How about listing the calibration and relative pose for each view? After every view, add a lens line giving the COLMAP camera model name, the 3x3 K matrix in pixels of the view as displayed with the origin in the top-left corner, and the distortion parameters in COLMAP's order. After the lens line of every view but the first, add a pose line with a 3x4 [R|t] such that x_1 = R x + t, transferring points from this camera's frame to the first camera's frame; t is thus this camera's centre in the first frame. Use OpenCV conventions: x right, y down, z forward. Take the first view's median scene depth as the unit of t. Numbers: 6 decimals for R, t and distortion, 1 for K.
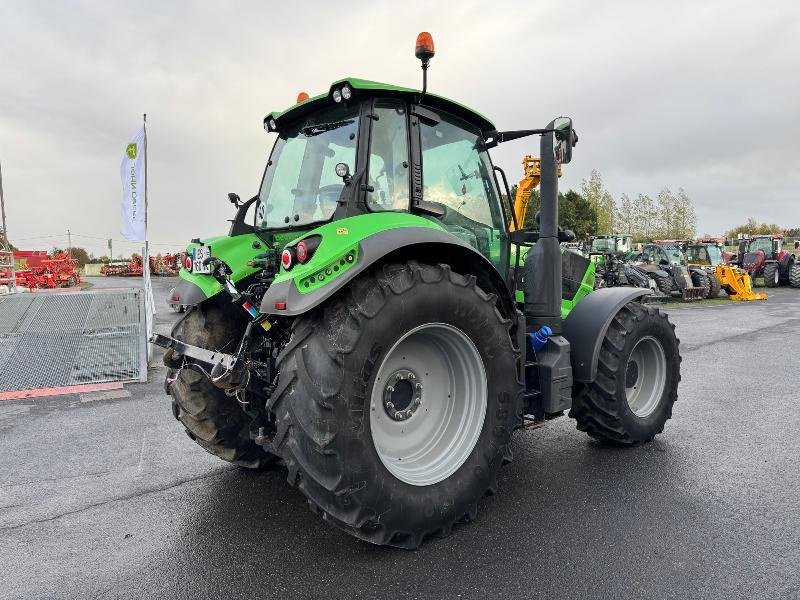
lens RADIAL K [[555.7, 0, 398.6], [0, 555.7, 300.0], [0, 0, 1]] dist [0.089534, -0.125824]
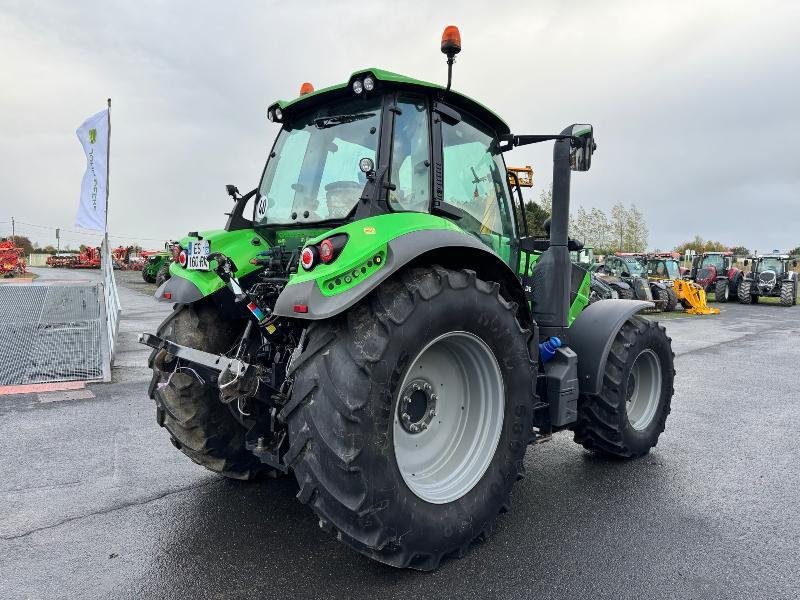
lens RADIAL K [[557.3, 0, 401.2], [0, 557.3, 301.3], [0, 0, 1]] dist [0.073033, -0.094417]
pose [[0.996341, 0.033258, 0.078728, -0.086731], [-0.033006, 0.999445, -0.004499, -0.002064], [-0.078834, 0.001884, 0.996886, 0.048256]]
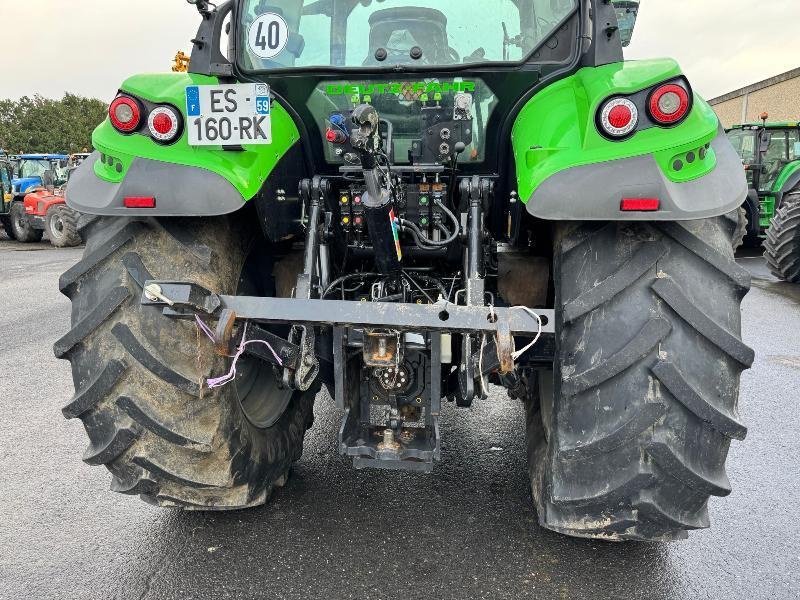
lens RADIAL K [[555.7, 0, 398.6], [0, 555.7, 300.0], [0, 0, 1]] dist [0.089534, -0.125824]
pose [[0.748573, -0.102959, 0.655010, -0.548496], [0.017912, 0.990650, 0.135246, 0.017940], [-0.662810, -0.089509, 0.743418, 0.538096]]
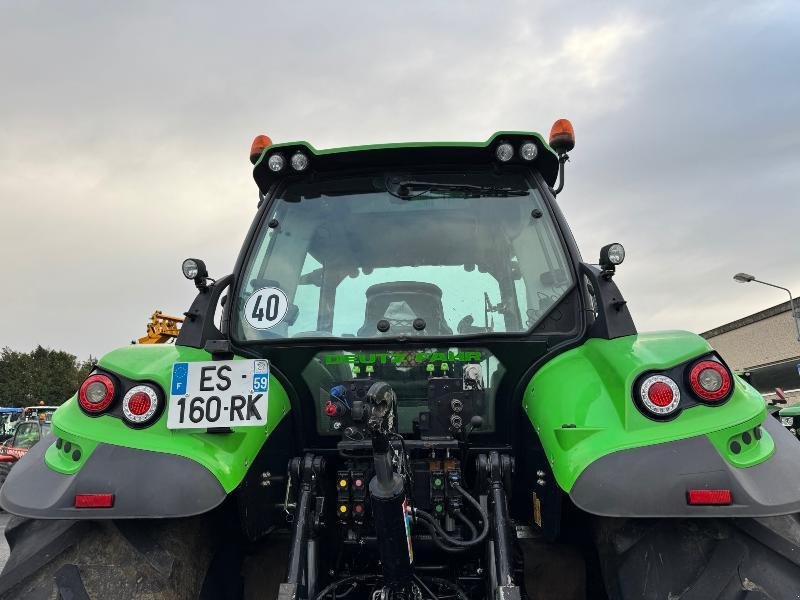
lens RADIAL K [[555.7, 0, 398.6], [0, 555.7, 300.0], [0, 0, 1]] dist [0.089534, -0.125824]
pose [[0.705065, 0.180324, 0.685833, -0.533683], [0.036641, 0.956574, -0.289178, -0.014164], [-0.708195, 0.229019, 0.667840, 0.608184]]
